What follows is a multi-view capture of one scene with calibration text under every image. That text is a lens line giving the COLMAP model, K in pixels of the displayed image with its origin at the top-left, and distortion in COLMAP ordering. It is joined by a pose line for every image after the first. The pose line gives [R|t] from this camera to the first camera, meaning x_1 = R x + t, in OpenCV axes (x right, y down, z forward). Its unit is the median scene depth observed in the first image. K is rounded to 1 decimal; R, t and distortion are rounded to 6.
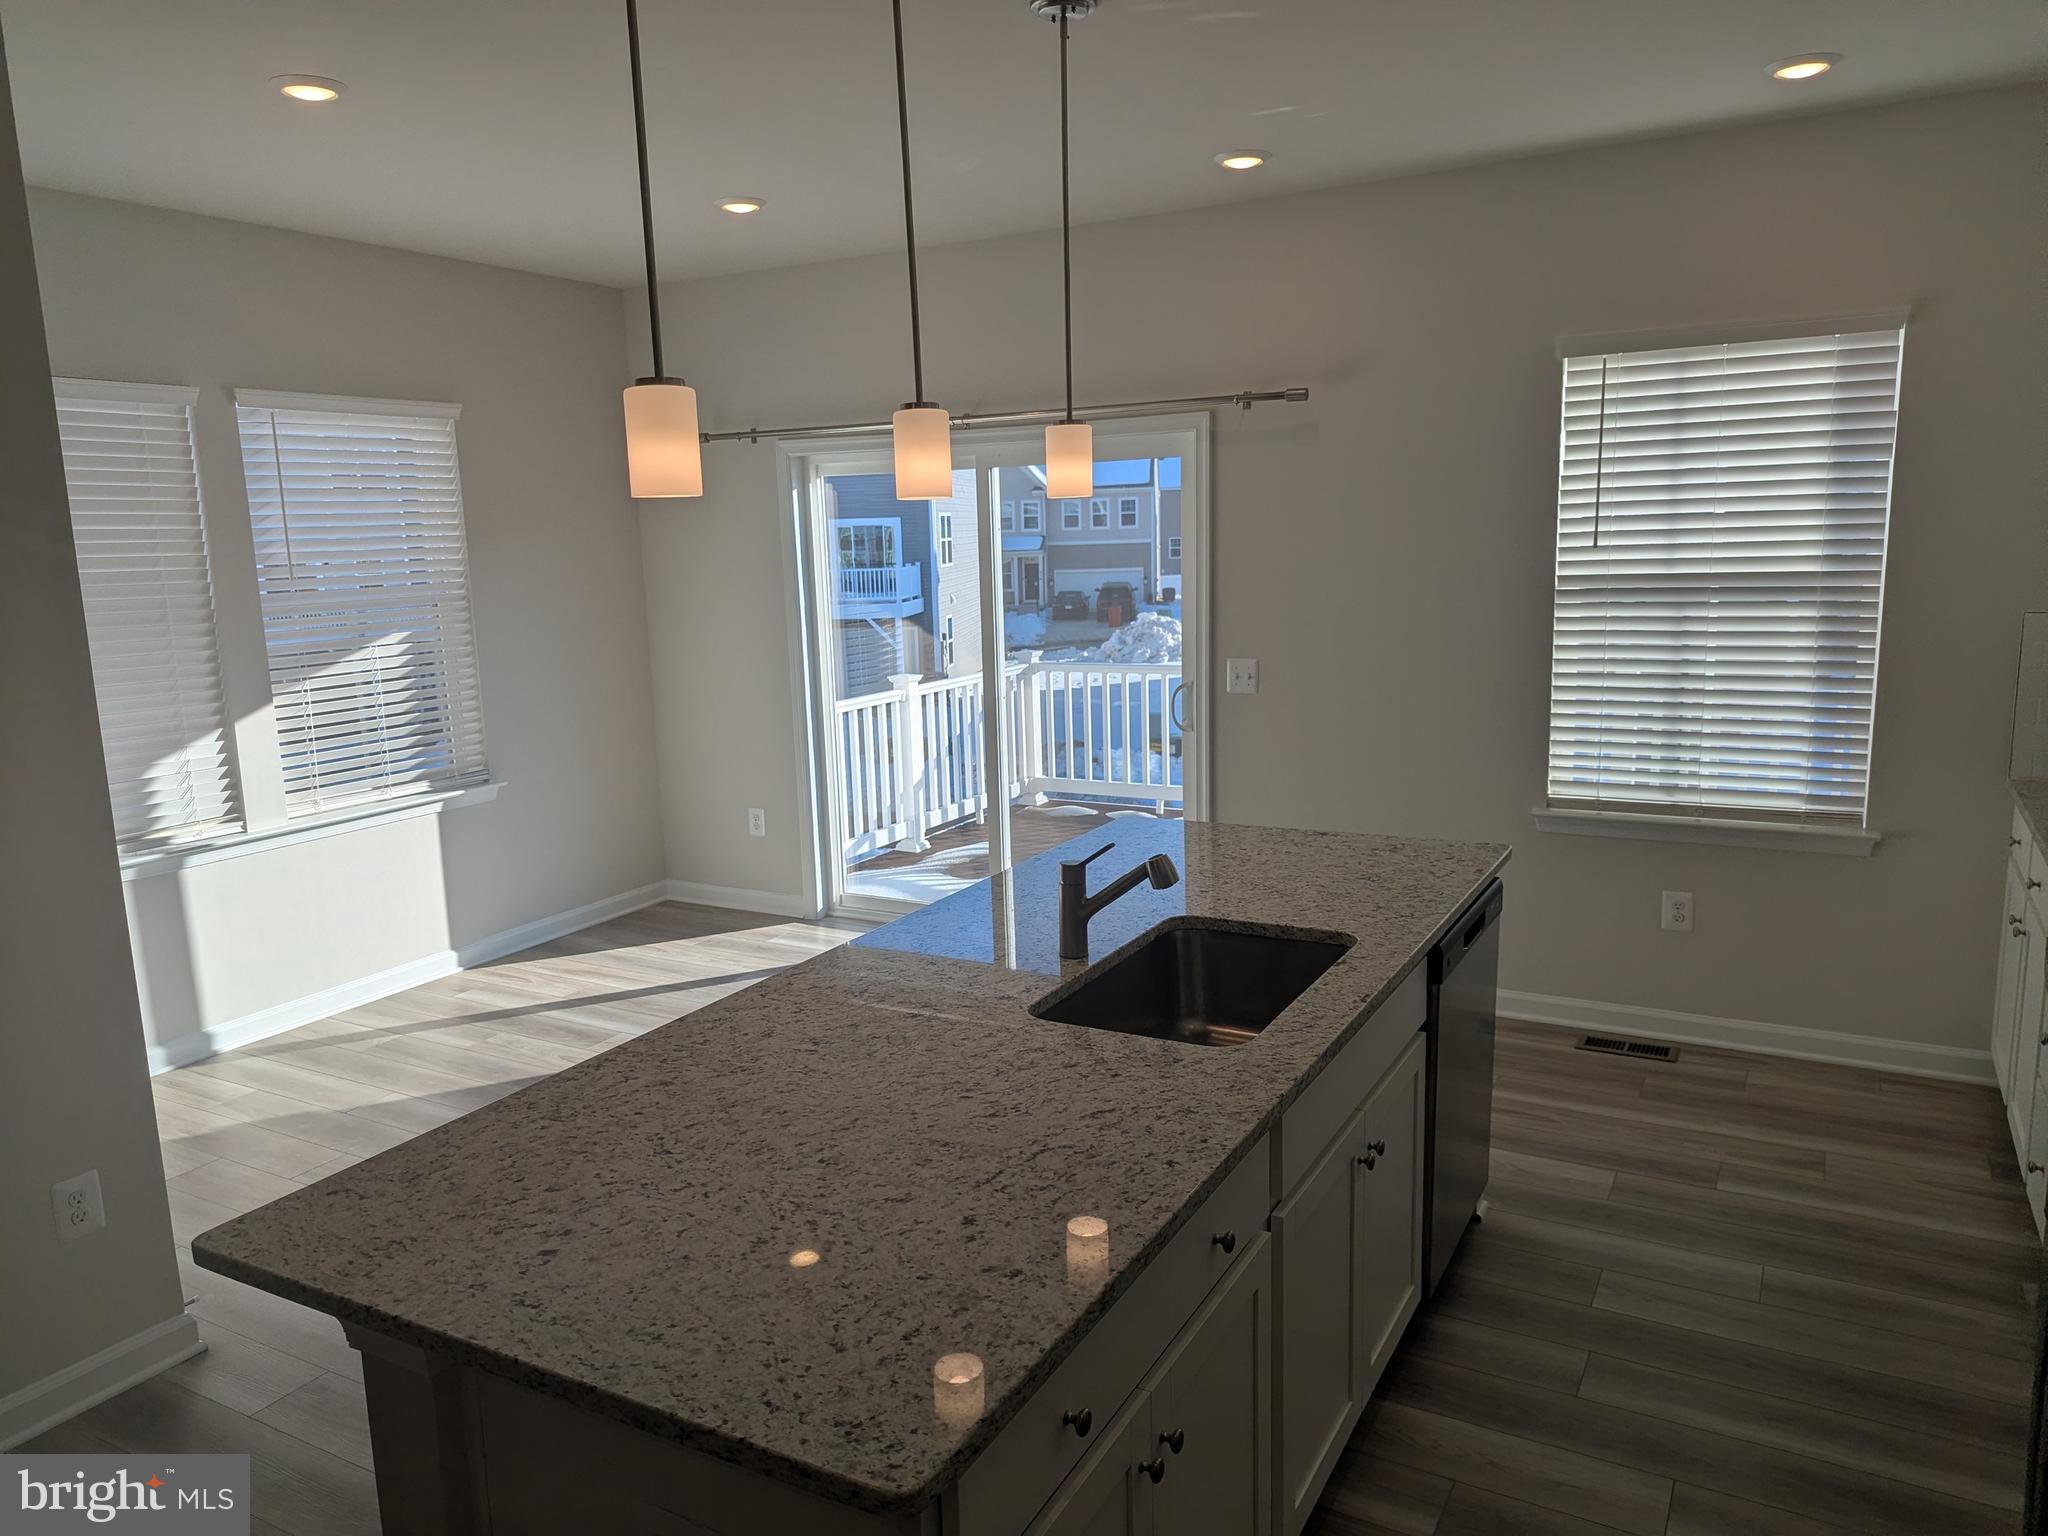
lens RADIAL K [[1435.0, 0, 998.6], [0, 1435.0, 787.2], [0, 0, 1]] dist [0.051982, -0.041351]
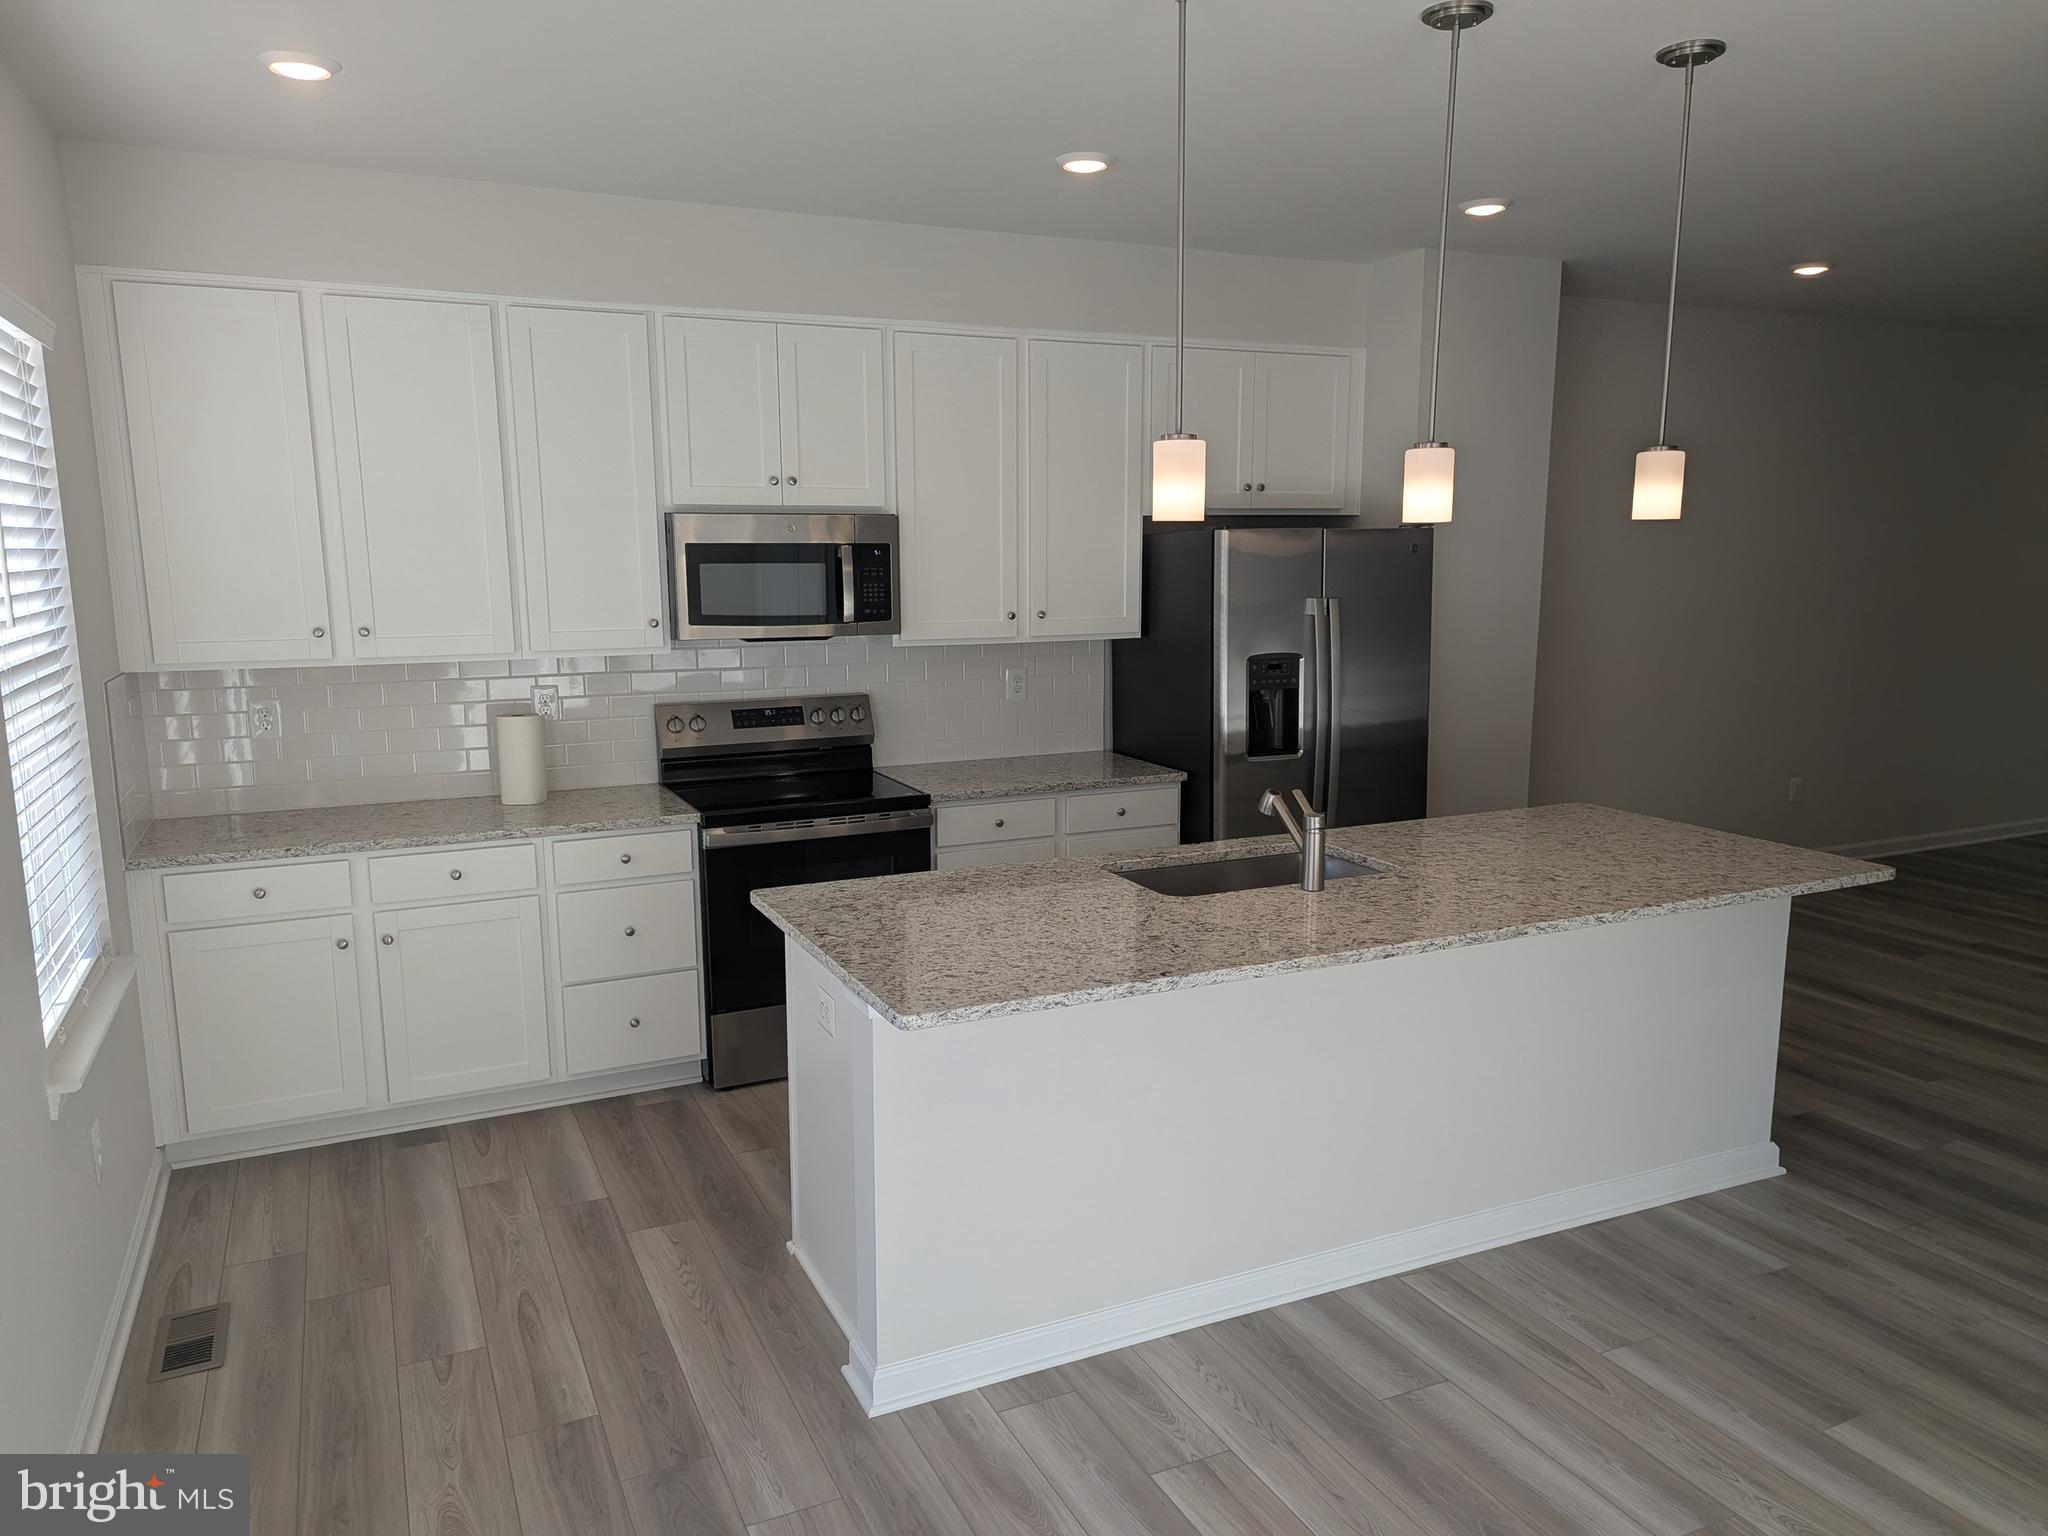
lens RADIAL K [[1435.0, 0, 1025.6], [0, 1435.0, 796.4], [0, 0, 1]] dist [0.051982, -0.041351]
pose [[-0.819702, -0.064249, 0.569175, -0.314636], [0.133248, 0.945039, 0.298575, -0.256591], [-0.557076, 0.320584, -0.766089, 1.443399]]
